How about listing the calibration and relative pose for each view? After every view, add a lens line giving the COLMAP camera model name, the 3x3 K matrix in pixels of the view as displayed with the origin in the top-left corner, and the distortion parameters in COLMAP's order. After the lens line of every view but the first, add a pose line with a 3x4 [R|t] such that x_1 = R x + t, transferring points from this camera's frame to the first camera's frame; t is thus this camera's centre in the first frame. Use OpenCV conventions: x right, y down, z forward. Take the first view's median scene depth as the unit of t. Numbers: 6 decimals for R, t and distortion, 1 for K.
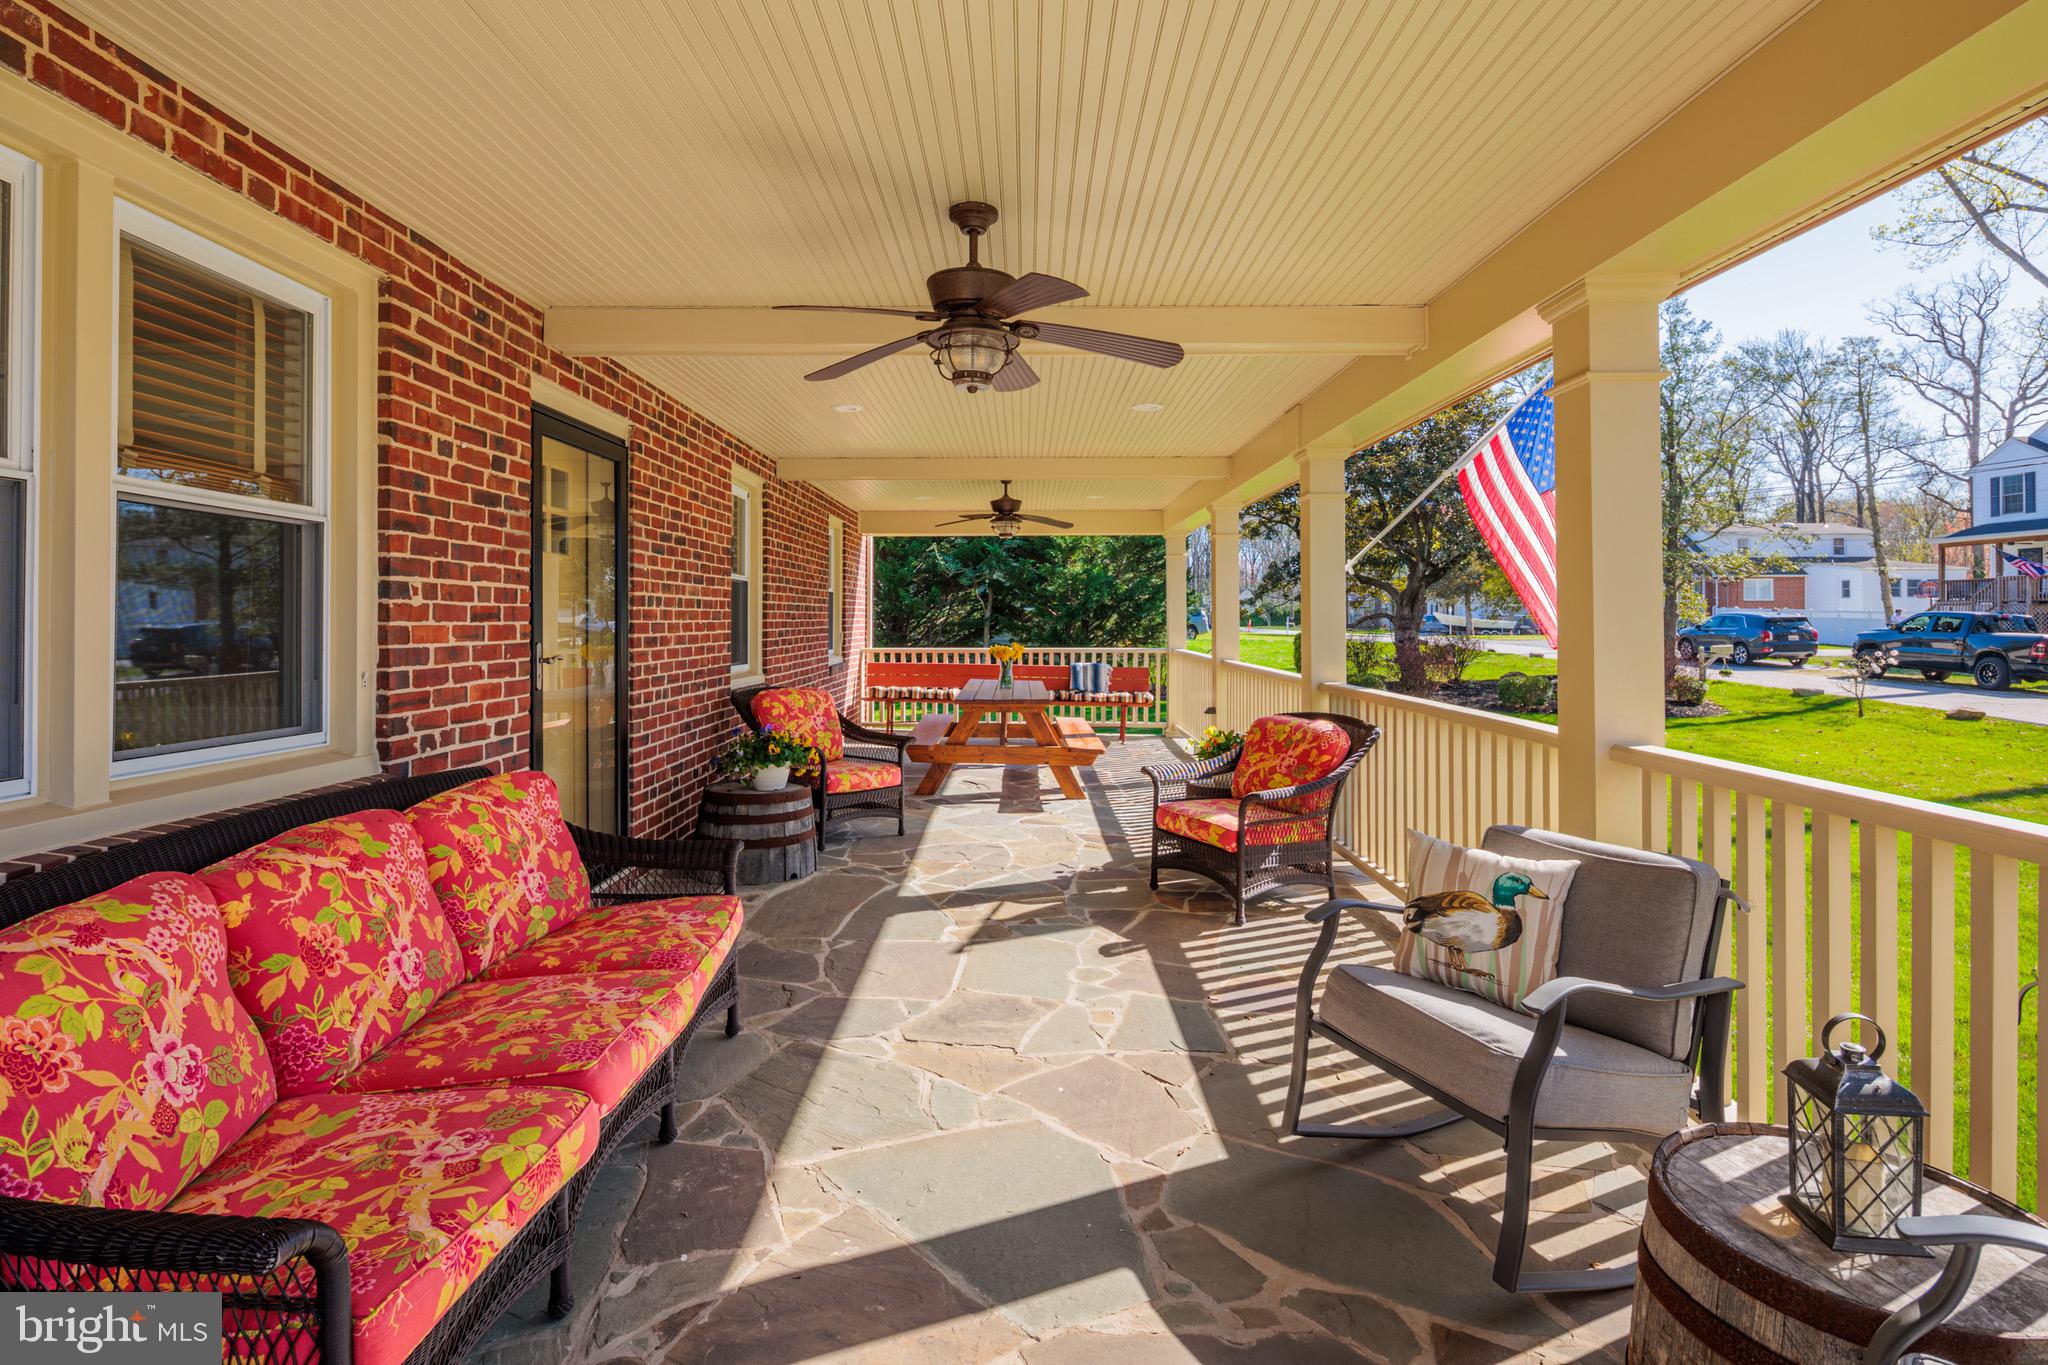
lens RADIAL K [[1006.8, 0, 1040.2], [0, 1006.8, 608.4], [0, 0, 1]] dist [0.006268, -0.005114]
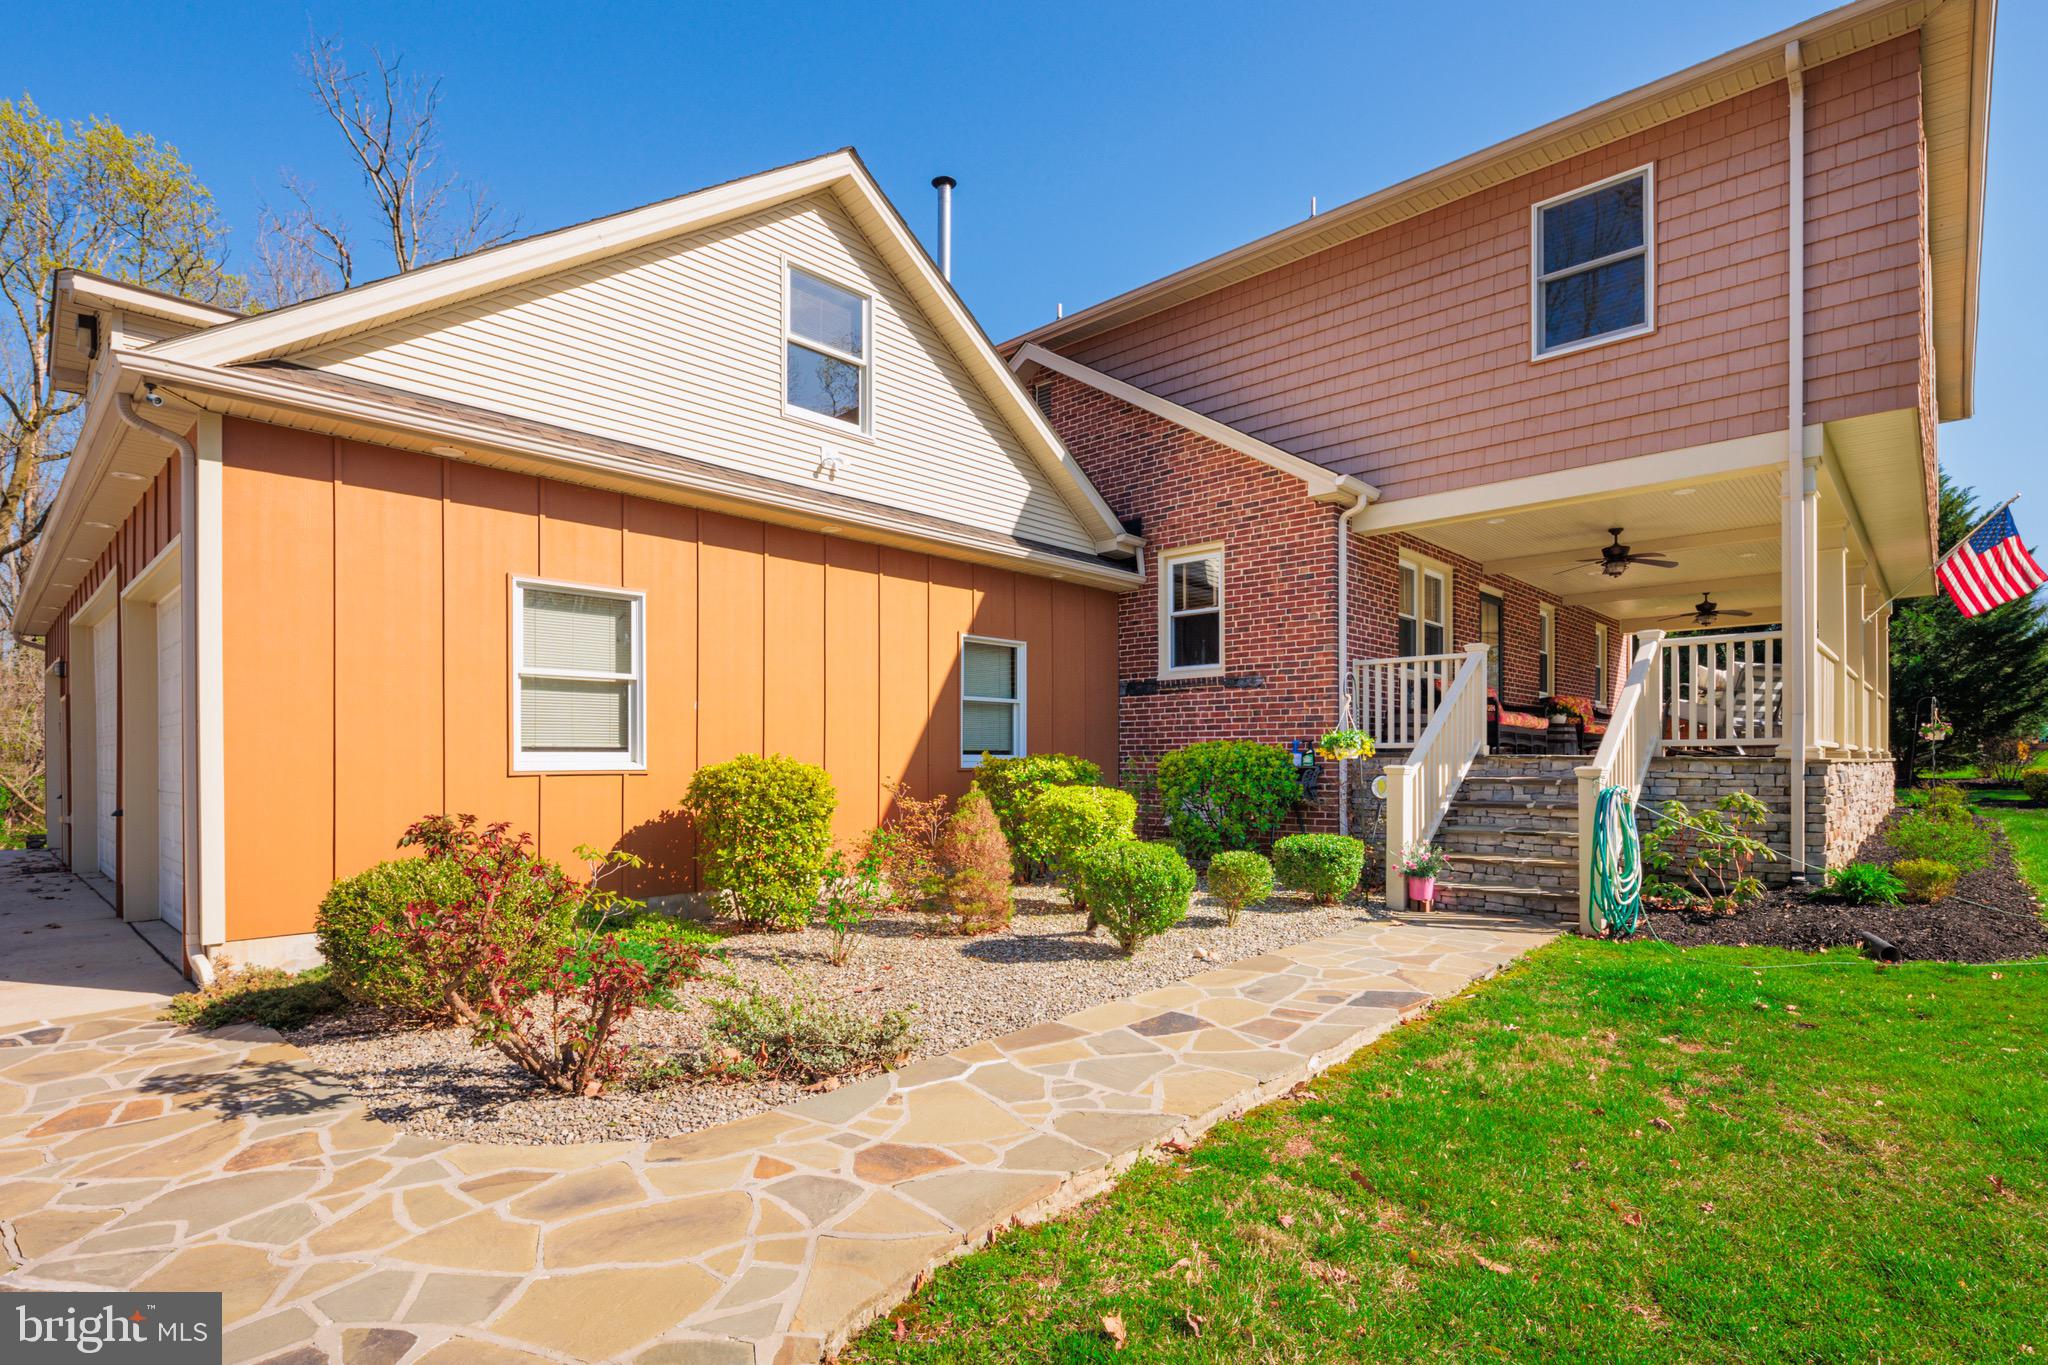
lens RADIAL K [[1006.8, 0, 998.0], [0, 1006.8, 760.0], [0, 0, 1]] dist [0.006268, -0.005114]
pose [[0.713639, 0.002086, -0.700511, 0.262730], [0.005162, 0.999953, 0.008236, 0.119786], [0.700495, -0.009494, 0.713594, -0.937469]]
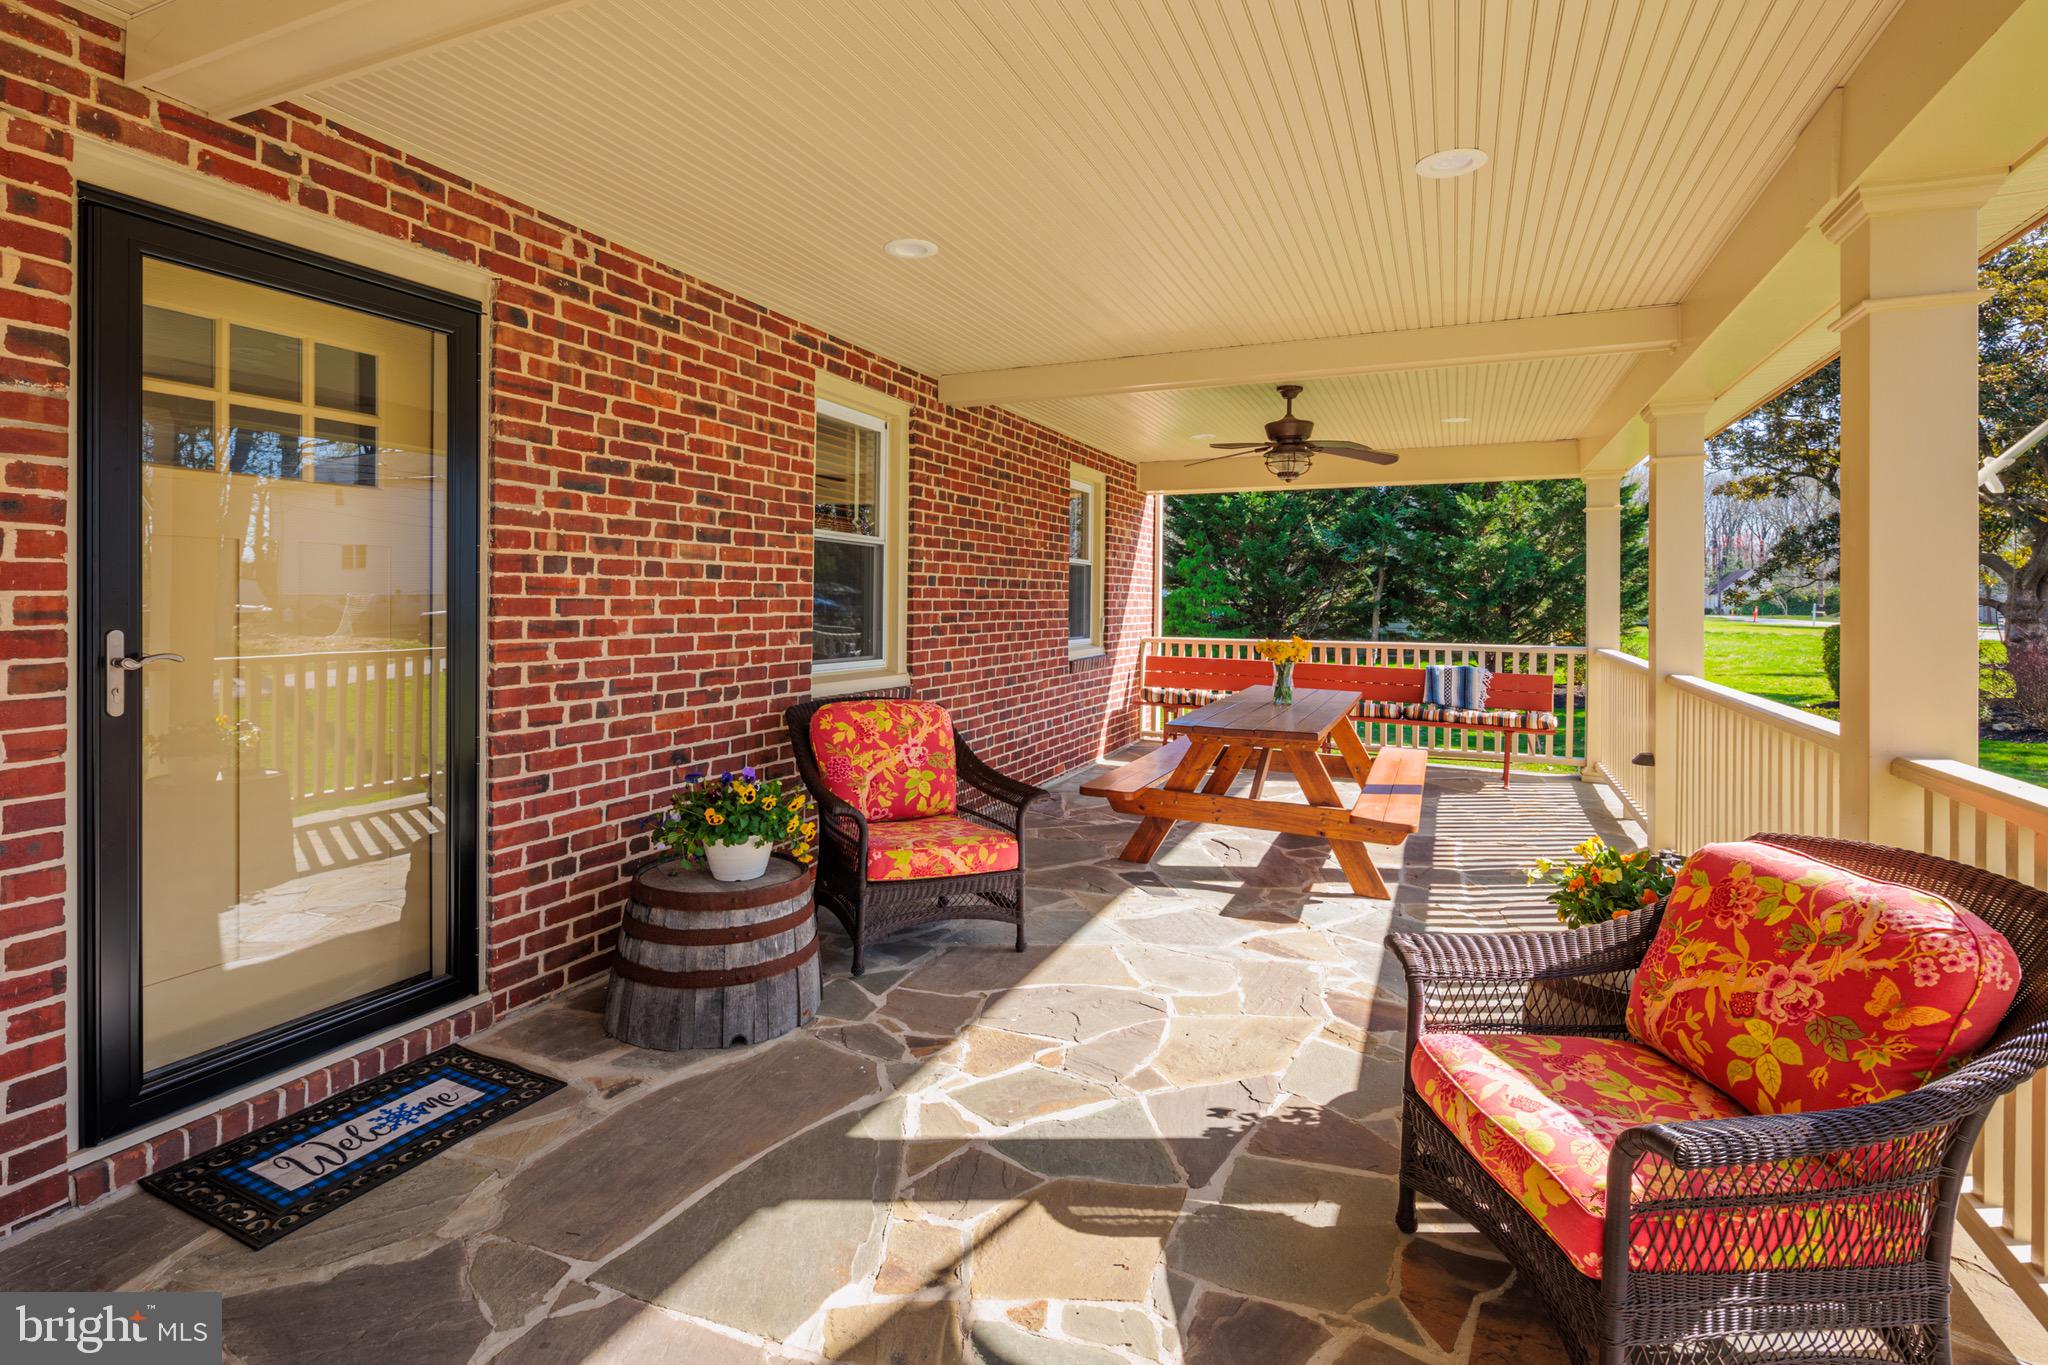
lens RADIAL K [[1006.8, 0, 1021.2], [0, 1006.8, 597.9], [0, 0, 1]] dist [0.006268, -0.005114]
pose [[0.910480, 0.005399, -0.413518, 0.066283], [-0.002992, 0.999975, 0.006469, 0.004232], [0.413542, -0.004652, 0.910473, 0.258867]]
